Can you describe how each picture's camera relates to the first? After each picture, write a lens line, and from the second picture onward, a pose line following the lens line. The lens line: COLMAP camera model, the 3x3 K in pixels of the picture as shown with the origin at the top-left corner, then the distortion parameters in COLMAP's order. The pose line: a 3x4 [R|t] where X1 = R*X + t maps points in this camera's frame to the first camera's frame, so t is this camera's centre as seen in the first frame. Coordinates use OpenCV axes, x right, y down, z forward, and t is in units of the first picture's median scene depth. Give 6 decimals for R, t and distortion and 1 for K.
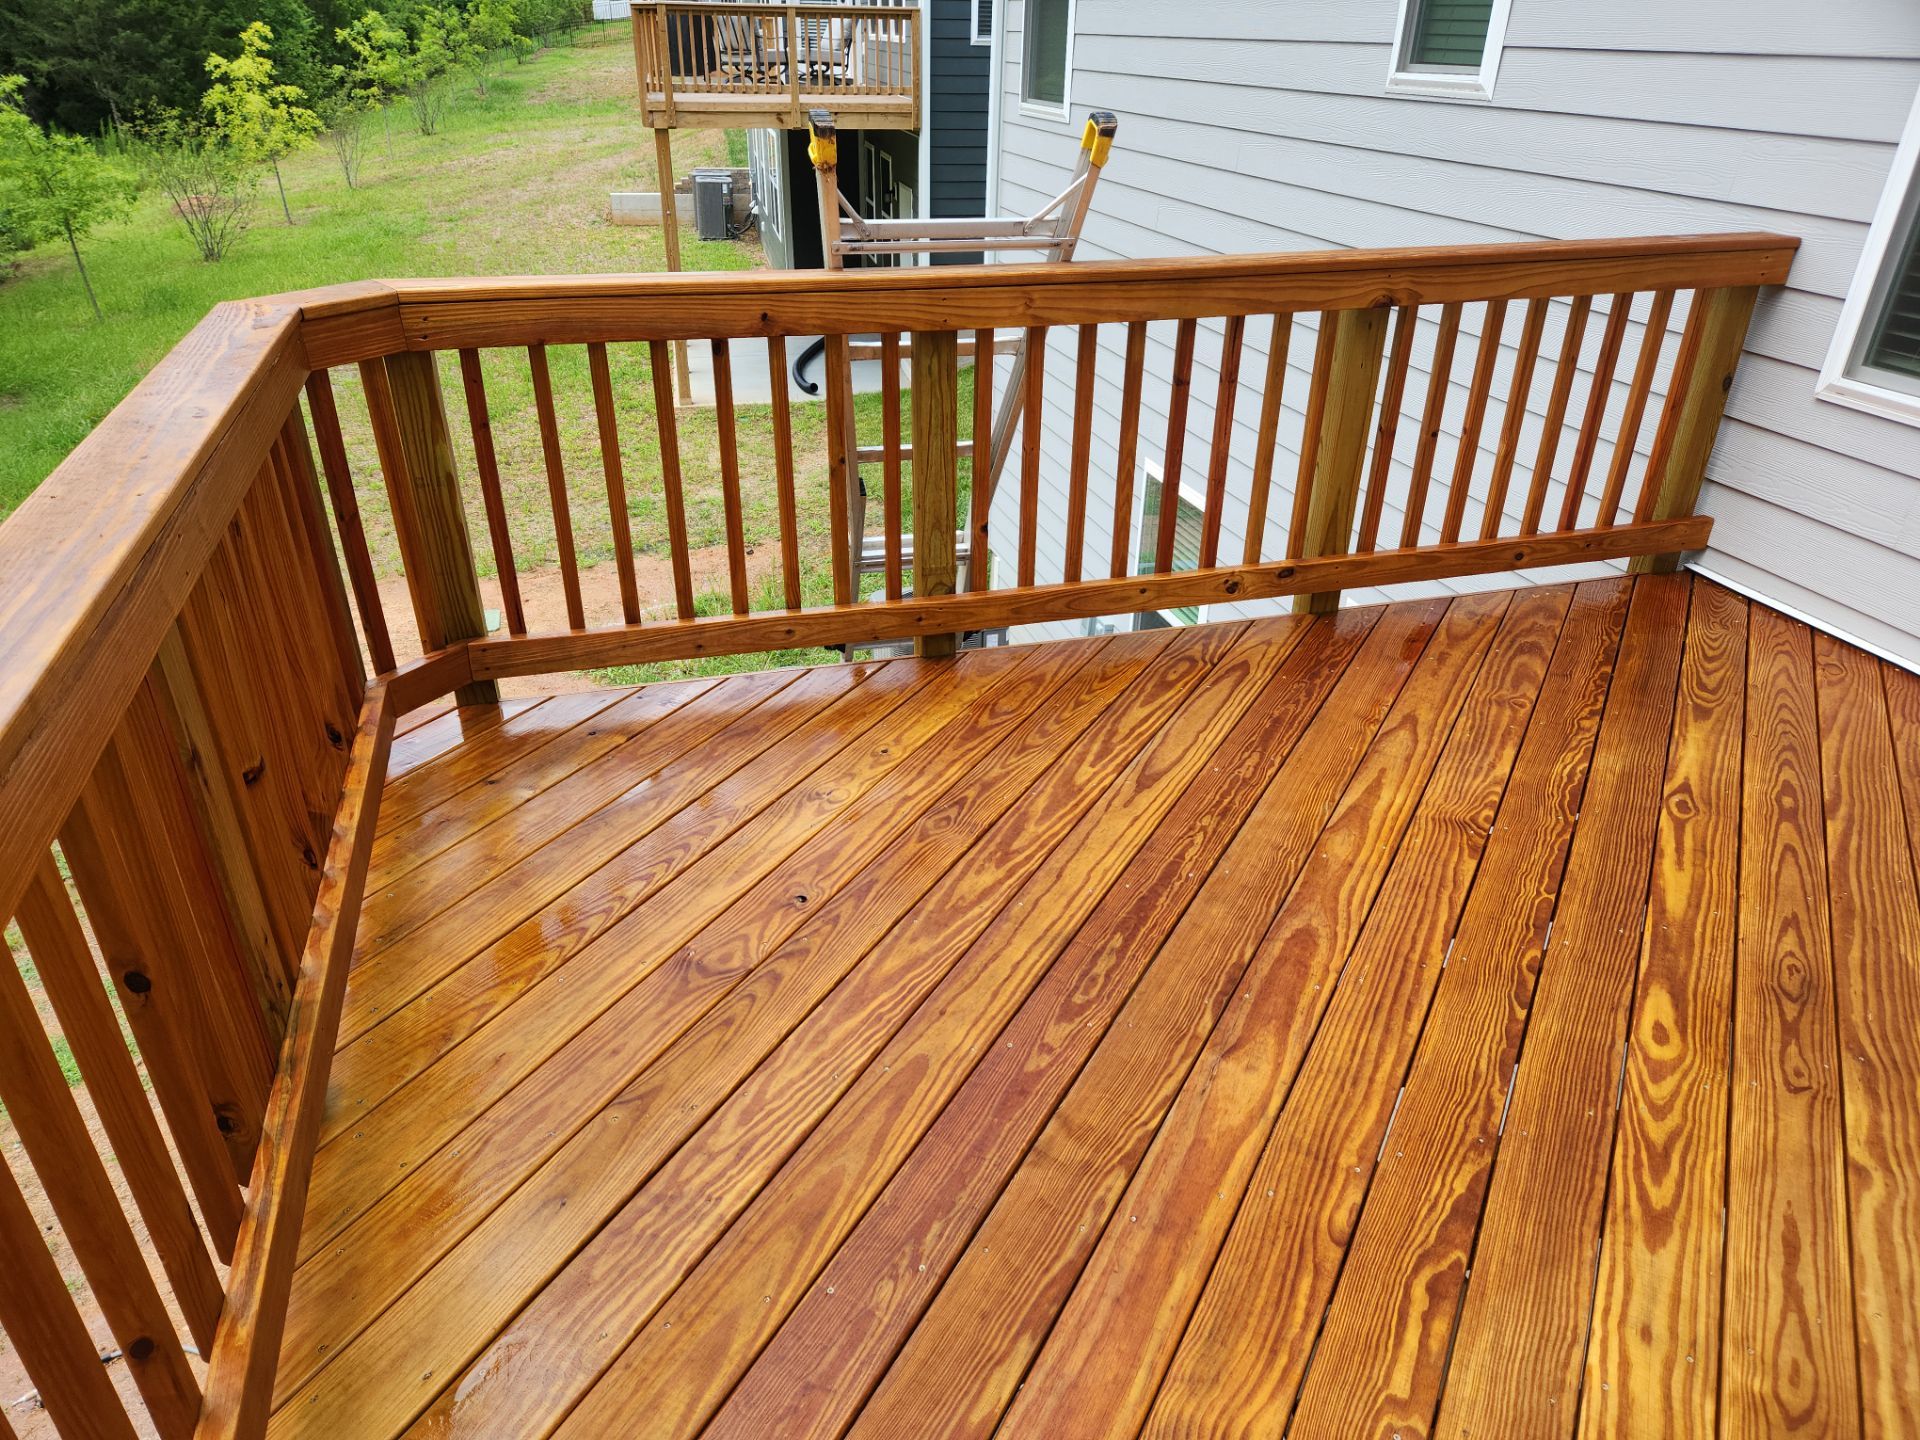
lens RADIAL K [[1281.2, 0, 960.0], [0, 1281.2, 752.3], [0, 0, 1]] dist [0.096683, -0.075268]
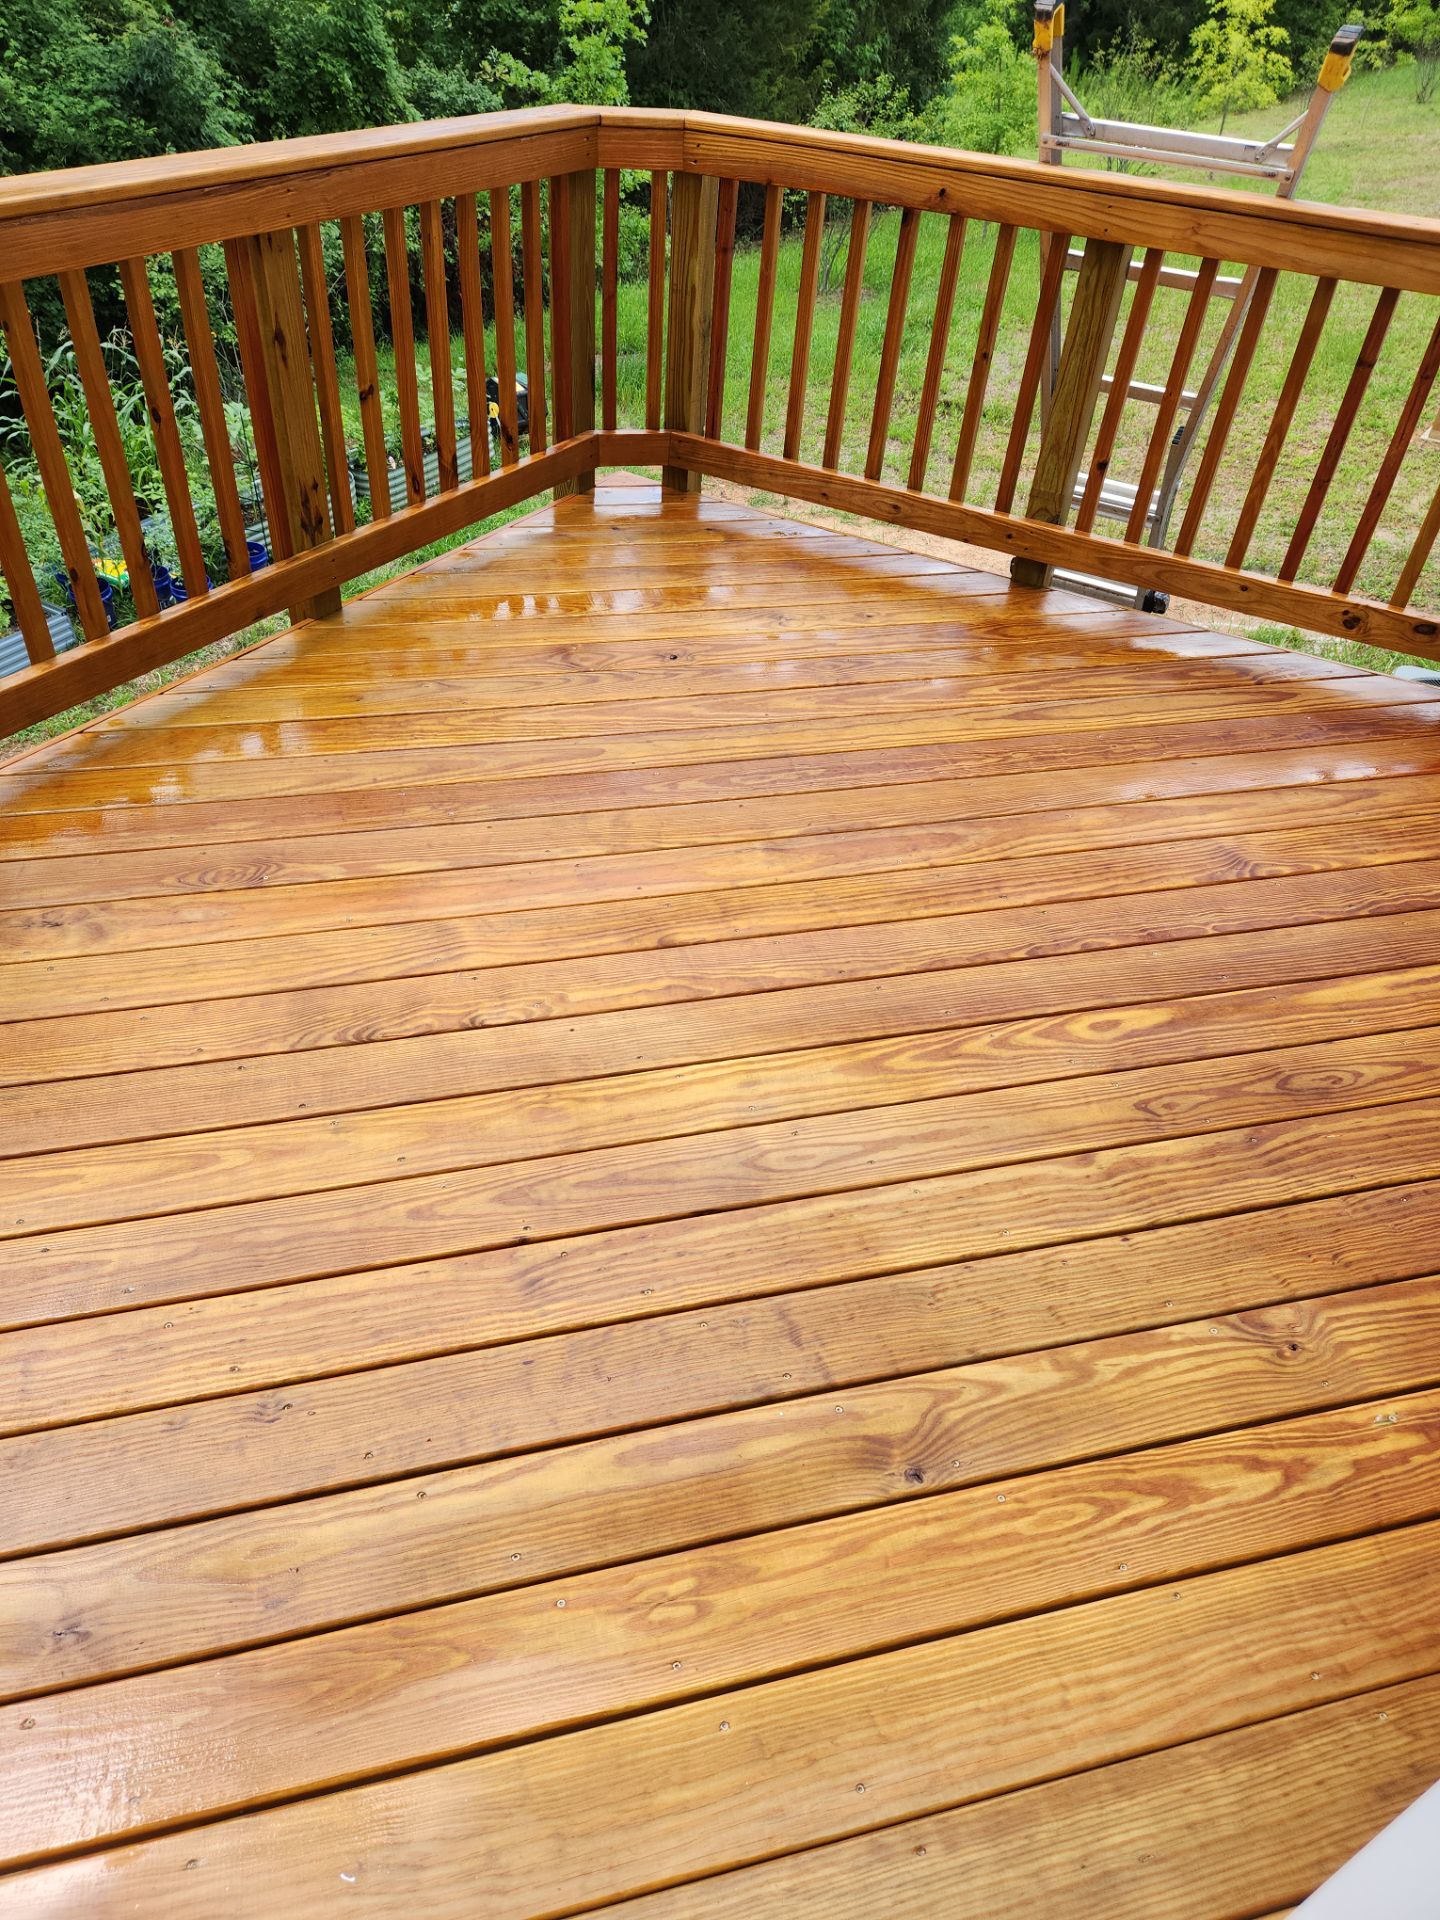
lens RADIAL K [[1281.2, 0, 721.2], [0, 1281.2, 969.4], [0, 0, 1]] dist [0.096683, -0.075268]
pose [[0.684628, 0.483920, -0.545074, 0.586315], [-0.401717, 0.874495, 0.271813, 0.014678], [0.608200, 0.032875, 0.793103, 0.010378]]
